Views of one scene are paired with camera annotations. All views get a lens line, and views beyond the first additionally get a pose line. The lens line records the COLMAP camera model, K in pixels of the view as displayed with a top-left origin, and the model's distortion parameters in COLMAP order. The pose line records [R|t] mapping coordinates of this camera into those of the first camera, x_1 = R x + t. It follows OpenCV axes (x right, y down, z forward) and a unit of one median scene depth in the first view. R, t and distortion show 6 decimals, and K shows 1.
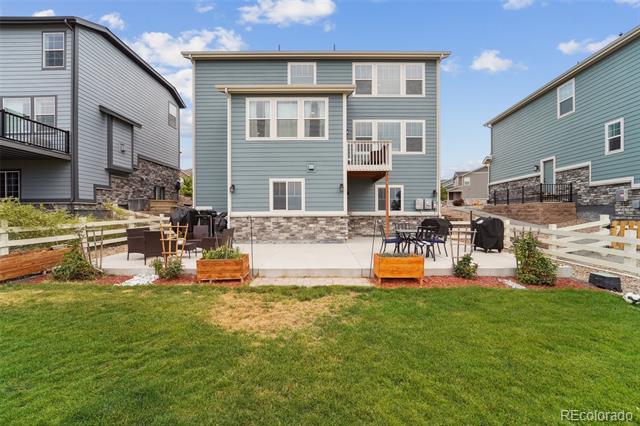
lens RADIAL K [[266.0, 0, 321.5], [0, 266.0, 217.1], [0, 0, 1]] dist [-0.017850, -0.000630]
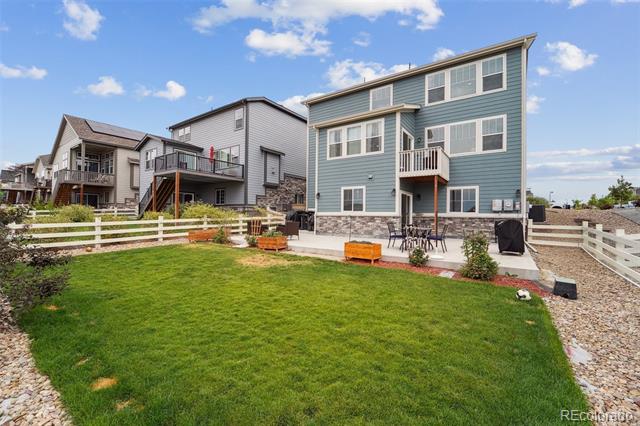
lens RADIAL K [[266.0, 0, 320.4], [0, 266.0, 215.7], [0, 0, 1]] dist [-0.017850, -0.000630]
pose [[0.817591, 0.013548, -0.575640, 0.456786], [-0.021204, 0.999753, -0.006586, 0.007381], [0.575408, 0.017590, 0.817677, -0.136245]]
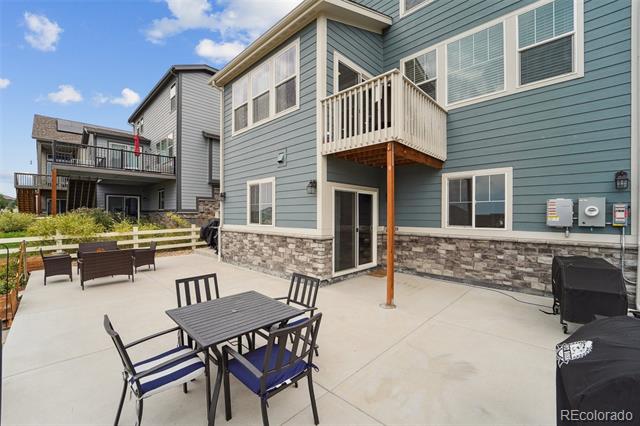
lens RADIAL K [[266.0, 0, 320.7], [0, 266.0, 215.7], [0, 0, 1]] dist [-0.017850, -0.000630]
pose [[0.713566, 0.007571, -0.700547, 0.447397], [-0.011403, 0.999935, -0.000808, -0.047324], [0.700495, 0.008565, 0.713606, 0.575008]]
